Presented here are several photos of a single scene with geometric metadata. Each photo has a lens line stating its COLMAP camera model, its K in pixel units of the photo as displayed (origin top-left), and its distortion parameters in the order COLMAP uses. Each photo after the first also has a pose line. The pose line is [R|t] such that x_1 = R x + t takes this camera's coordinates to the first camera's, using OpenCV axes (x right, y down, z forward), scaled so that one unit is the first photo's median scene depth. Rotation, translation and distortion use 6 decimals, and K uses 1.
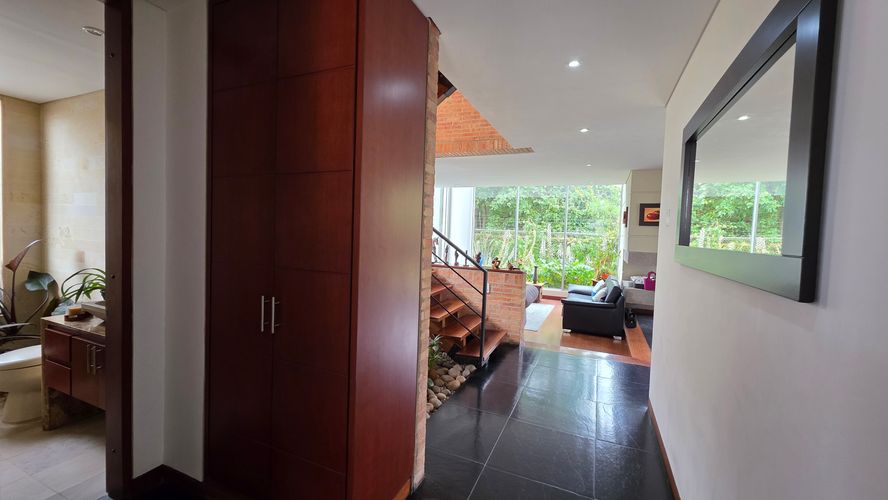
lens RADIAL K [[354.4, 0, 444.4], [0, 354.4, 249.7], [0, 0, 1]] dist [0.003917, -0.000111]
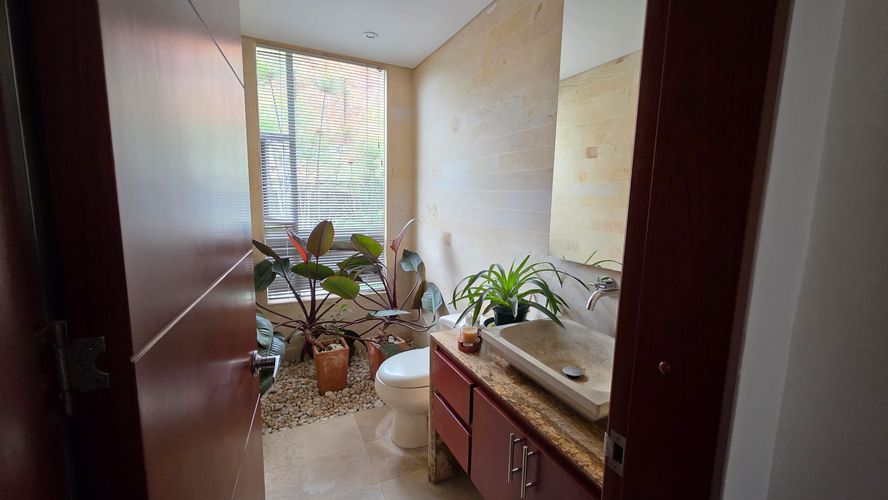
lens RADIAL K [[354.4, 0, 445.0], [0, 354.4, 245.9], [0, 0, 1]] dist [0.003917, -0.000111]
pose [[0.765207, 0.064970, -0.640497, -0.486394], [-0.020495, 0.996849, 0.076631, -0.028455], [0.643458, -0.045512, 0.764128, 0.353516]]
